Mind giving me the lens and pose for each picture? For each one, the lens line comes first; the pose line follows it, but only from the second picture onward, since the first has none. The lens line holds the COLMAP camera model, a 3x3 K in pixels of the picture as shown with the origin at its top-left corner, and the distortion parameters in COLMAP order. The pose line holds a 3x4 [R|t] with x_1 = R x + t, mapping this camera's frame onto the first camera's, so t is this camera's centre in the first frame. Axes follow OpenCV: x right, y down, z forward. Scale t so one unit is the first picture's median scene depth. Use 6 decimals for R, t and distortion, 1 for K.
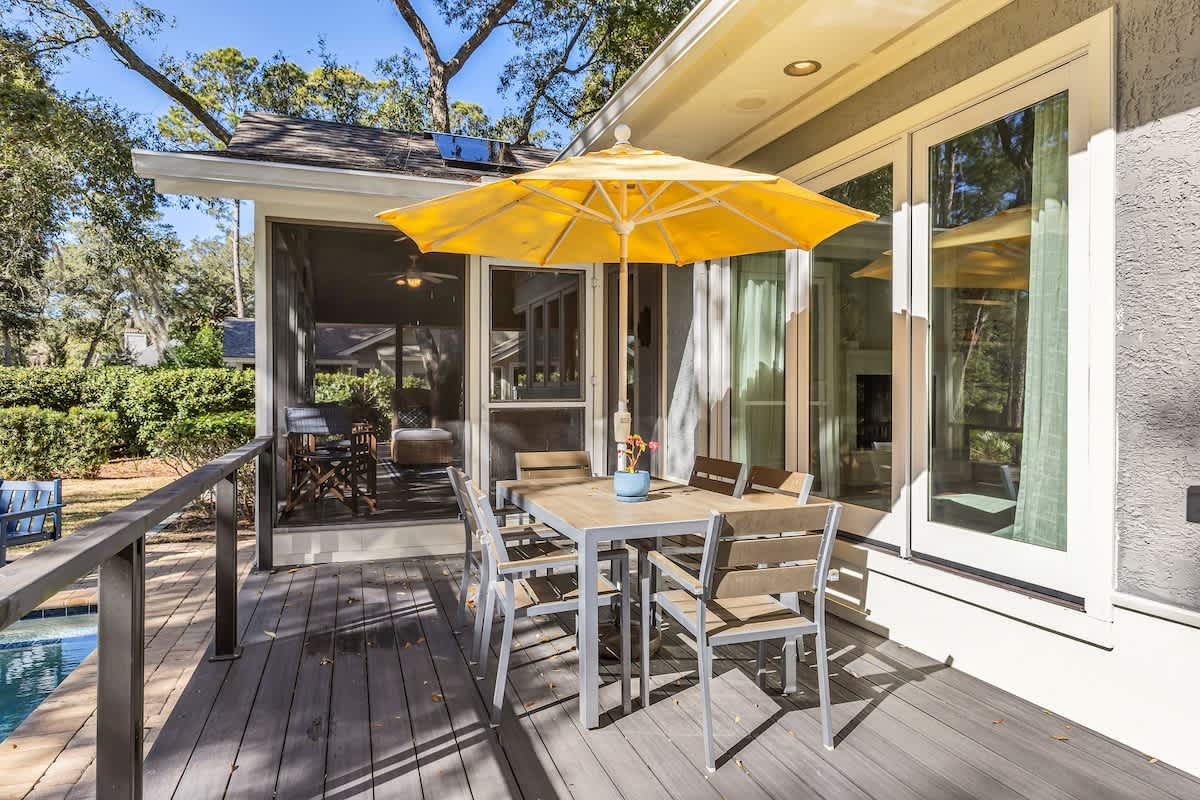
lens RADIAL K [[678.5, 0, 600.0], [0, 678.5, 400.0], [0, 0, 1]] dist [-0.030169, 0.002674]
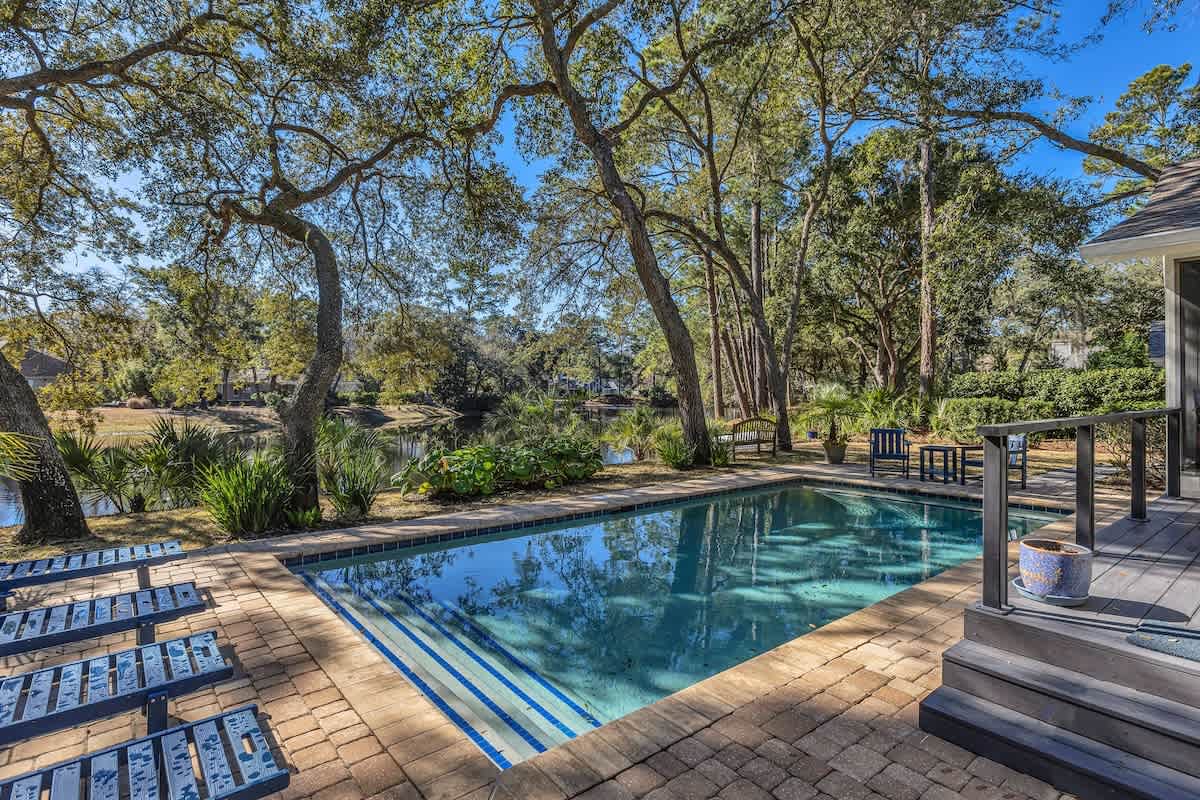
lens RADIAL K [[601.4, 0, 603.5], [0, 601.4, 394.4], [0, 0, 1]] dist [-0.000624, 0.001378]
pose [[0.313778, -0.001149, -0.949496, 0.120155], [-0.013176, 0.999898, -0.005564, 0.016668], [0.949405, 0.014256, 0.313731, -0.199698]]
